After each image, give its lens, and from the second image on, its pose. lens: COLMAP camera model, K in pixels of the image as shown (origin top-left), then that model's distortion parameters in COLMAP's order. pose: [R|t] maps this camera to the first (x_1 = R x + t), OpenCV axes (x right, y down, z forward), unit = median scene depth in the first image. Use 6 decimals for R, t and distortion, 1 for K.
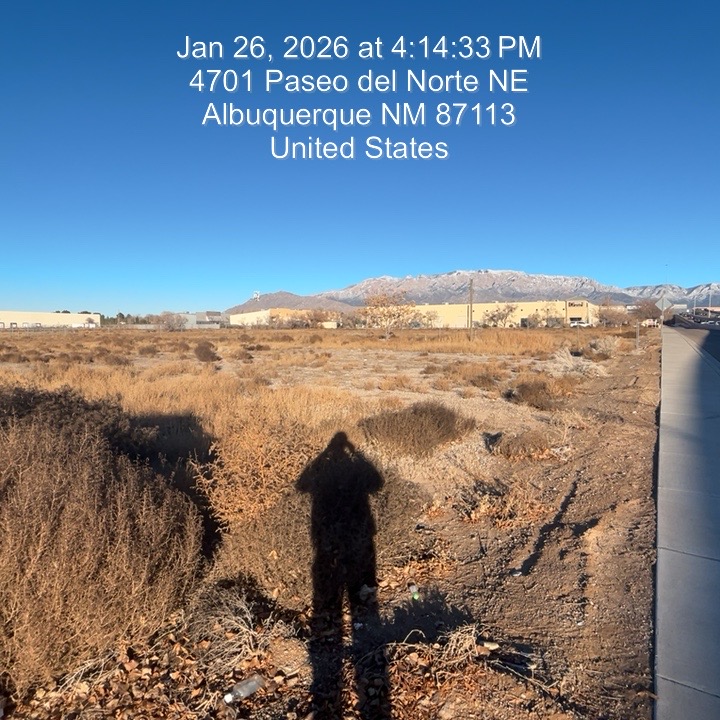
lens RADIAL K [[495.5, 0, 360.0], [0, 495.5, 360.0], [0, 0, 1]] dist [-0.012308, 0.008545]
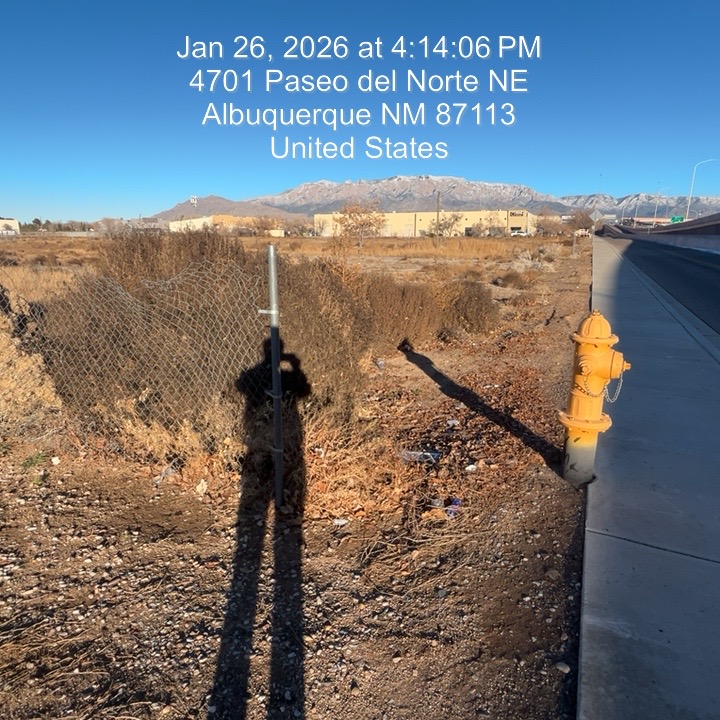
lens RADIAL K [[495.5, 0, 360.0], [0, 495.5, 360.0], [0, 0, 1]] dist [-0.012308, 0.008545]
pose [[0.992730, -0.025131, 0.117709, -0.434091], [0.003675, 0.983832, 0.179054, 0.051259], [-0.120306, -0.177320, 0.976772, -0.676420]]
